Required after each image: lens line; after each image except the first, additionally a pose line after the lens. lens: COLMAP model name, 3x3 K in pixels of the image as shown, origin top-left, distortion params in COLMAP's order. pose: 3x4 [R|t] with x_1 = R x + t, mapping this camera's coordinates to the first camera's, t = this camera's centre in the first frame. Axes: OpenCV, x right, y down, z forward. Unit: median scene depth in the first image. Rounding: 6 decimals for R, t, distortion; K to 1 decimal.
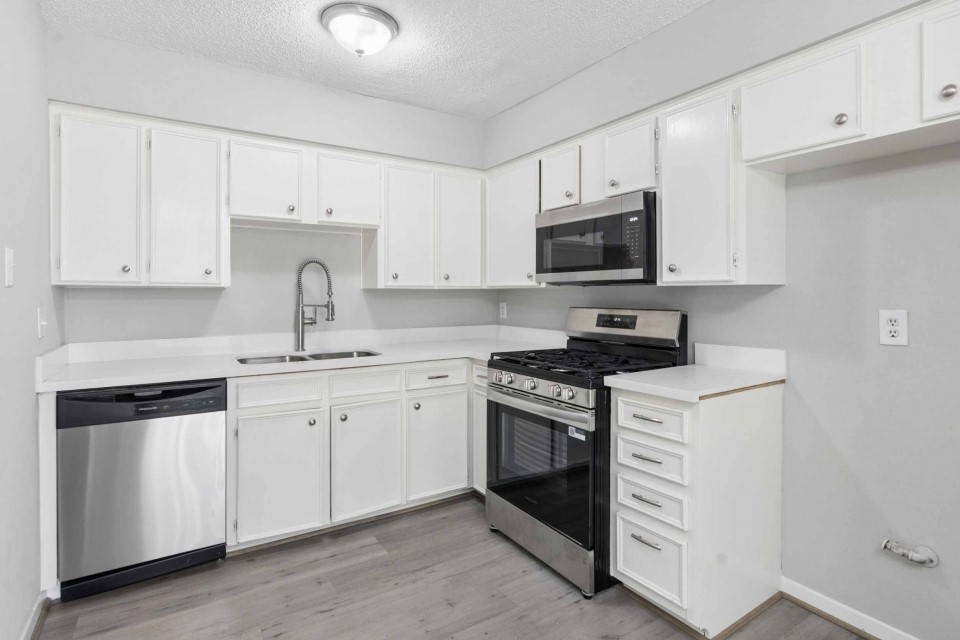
lens RADIAL K [[504.1, 0, 479.6], [0, 504.1, 309.5], [0, 0, 1]] dist [0.002382, -0.000011]
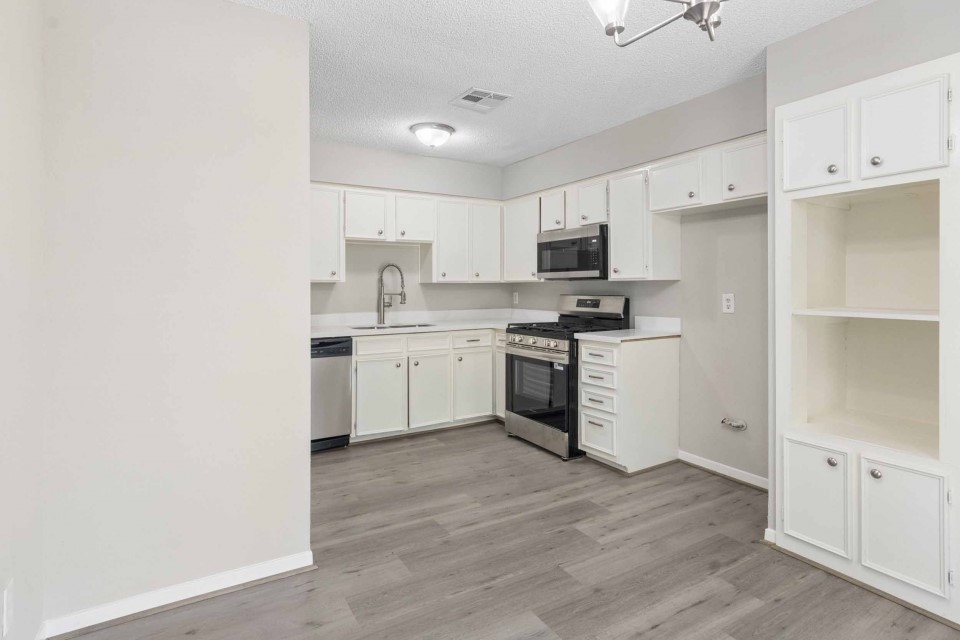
lens RADIAL K [[504.1, 0, 479.6], [0, 504.1, 309.5], [0, 0, 1]] dist [0.002382, -0.000011]
pose [[0.999699, -0.002238, -0.024448, -0.030111], [0.002579, 0.999900, 0.013909, 0.021677], [0.024415, -0.013968, 0.999604, -0.618455]]
